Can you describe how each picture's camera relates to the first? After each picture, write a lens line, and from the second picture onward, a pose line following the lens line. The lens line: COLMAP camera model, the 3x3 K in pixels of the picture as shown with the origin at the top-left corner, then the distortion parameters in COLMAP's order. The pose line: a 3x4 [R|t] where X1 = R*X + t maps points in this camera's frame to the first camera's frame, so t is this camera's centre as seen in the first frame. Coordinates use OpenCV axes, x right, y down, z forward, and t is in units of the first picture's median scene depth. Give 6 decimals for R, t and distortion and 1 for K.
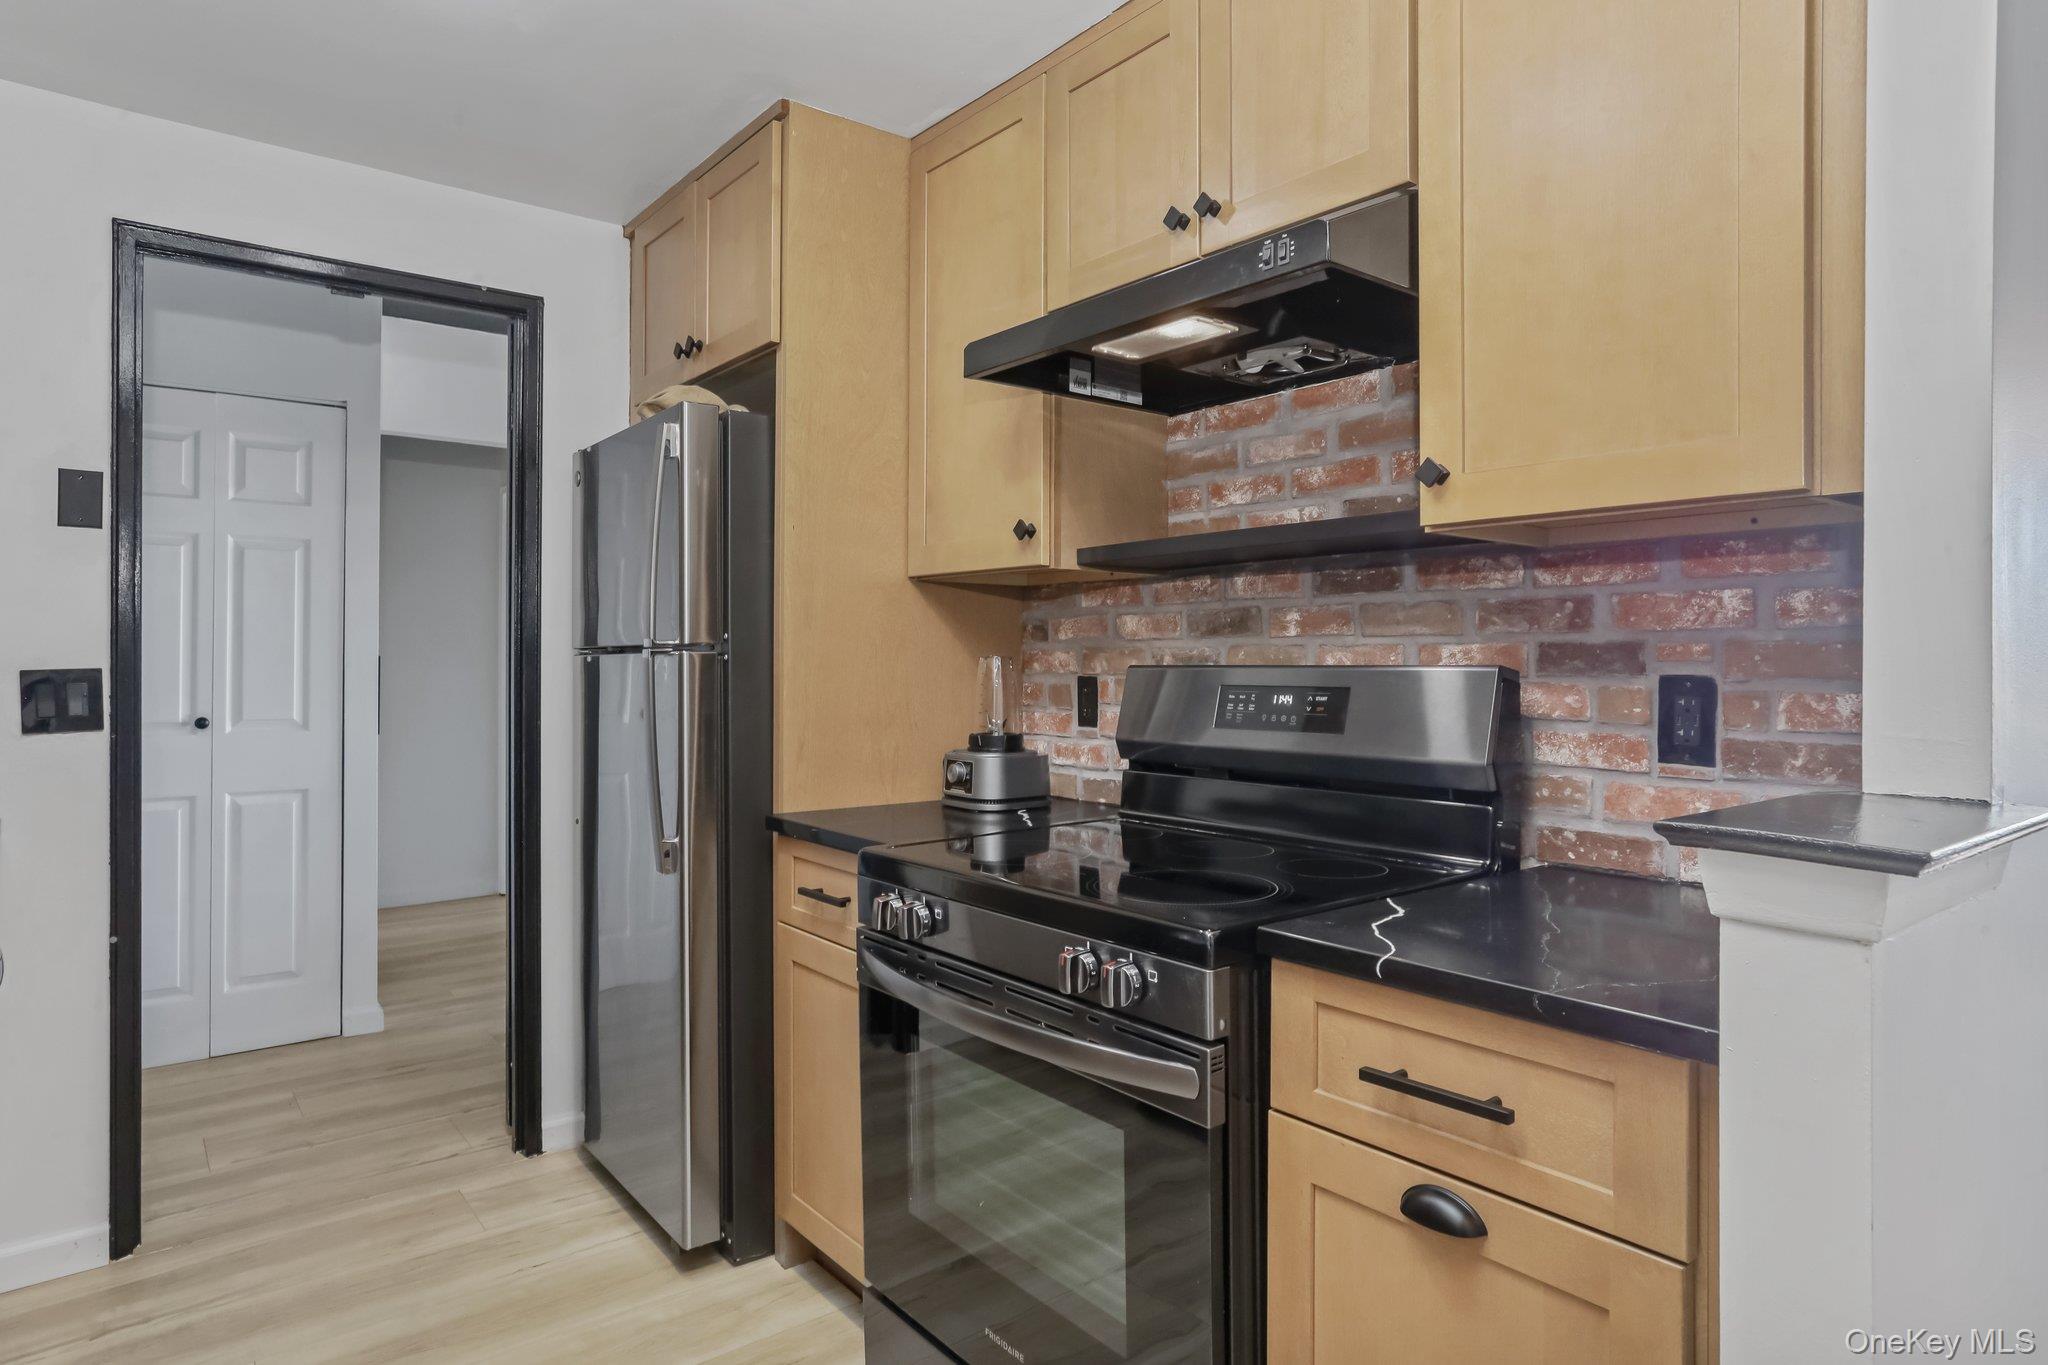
lens RADIAL K [[1177.6, 0, 1017.8], [0, 1177.6, 648.3], [0, 0, 1]] dist [-0.002940, -0.000398]
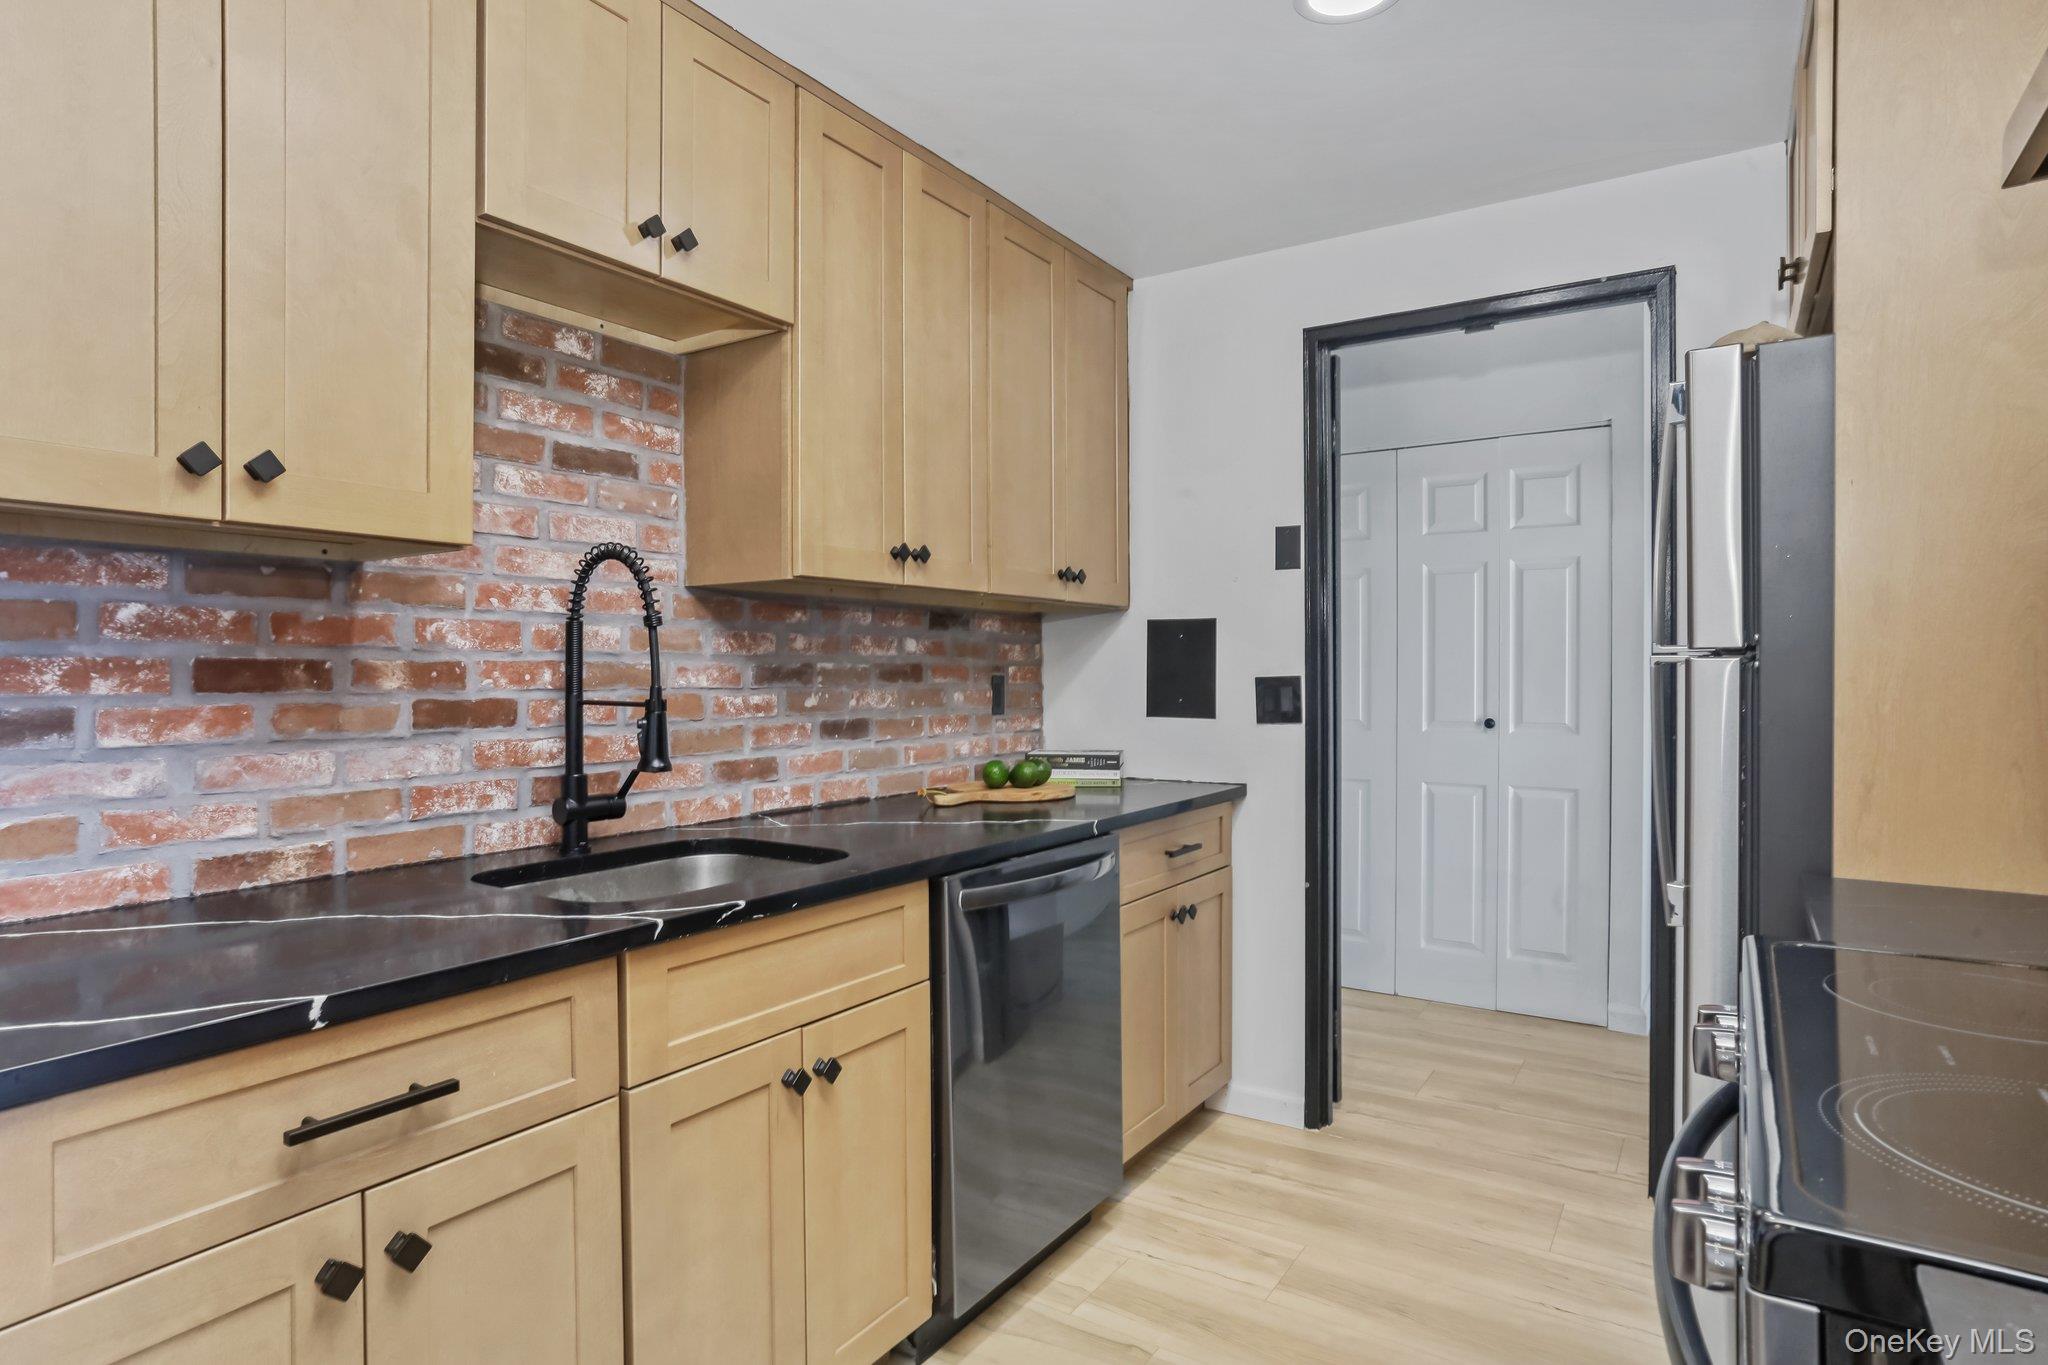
lens RADIAL K [[1100.2, 0, 1023.7], [0, 1100.2, 678.6], [0, 0, 1]] dist [-0.005178, 0.000287]
pose [[0.323534, 0.005619, -0.946200, 0.234314], [0.011791, 0.999881, 0.009970, 0.003326], [0.946143, -0.014382, 0.323429, 0.258805]]
